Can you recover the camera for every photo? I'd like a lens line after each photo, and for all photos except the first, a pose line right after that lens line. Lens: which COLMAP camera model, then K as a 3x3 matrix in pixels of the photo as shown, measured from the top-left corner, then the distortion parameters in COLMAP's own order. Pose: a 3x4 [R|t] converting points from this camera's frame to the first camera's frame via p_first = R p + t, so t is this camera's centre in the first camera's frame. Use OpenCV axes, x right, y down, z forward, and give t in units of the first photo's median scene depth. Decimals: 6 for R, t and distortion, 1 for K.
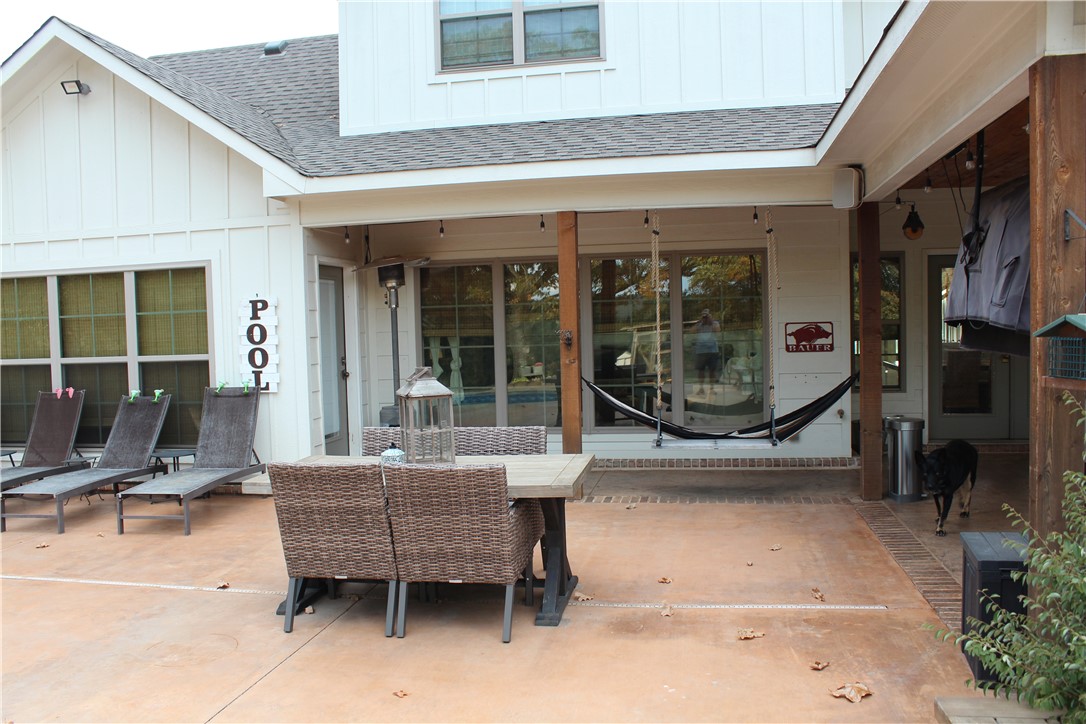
lens RADIAL K [[887.3, 0, 524.1], [0, 887.3, 361.5], [0, 0, 1]] dist [-0.164734, 0.127176]
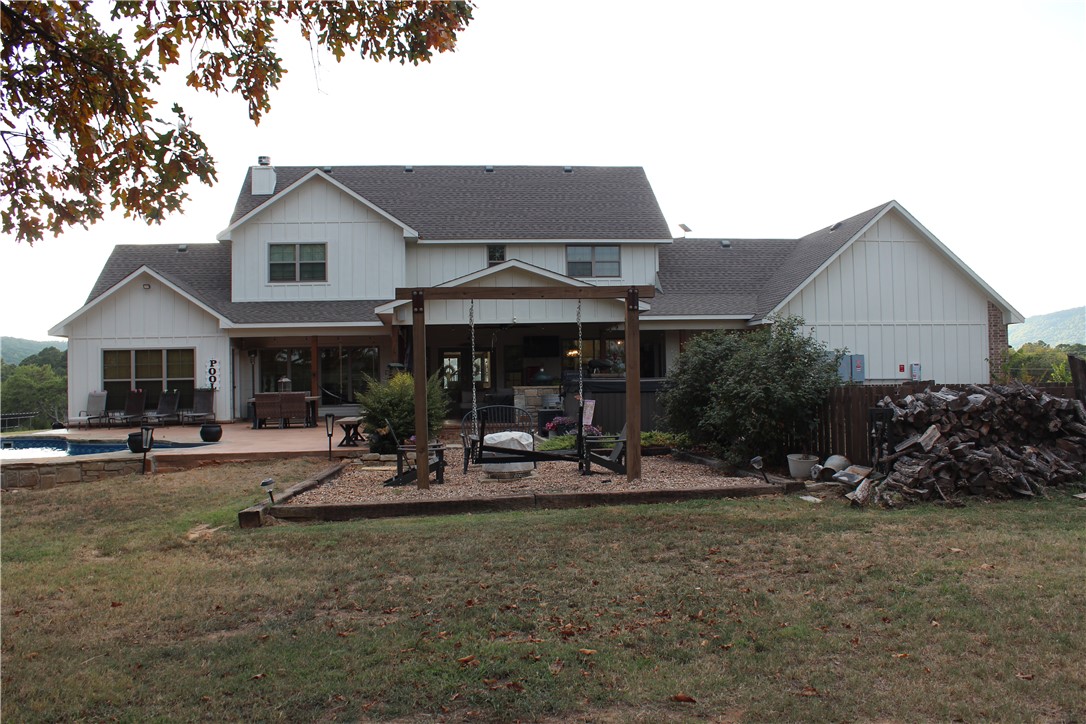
lens RADIAL K [[887.3, 0, 524.1], [0, 887.3, 361.5], [0, 0, 1]] dist [-0.164734, 0.127176]
pose [[0.953795, 0.017671, 0.299937, -0.172978], [0.005206, 0.997147, -0.075303, 0.165609], [-0.300412, 0.073385, 0.950982, -2.182549]]
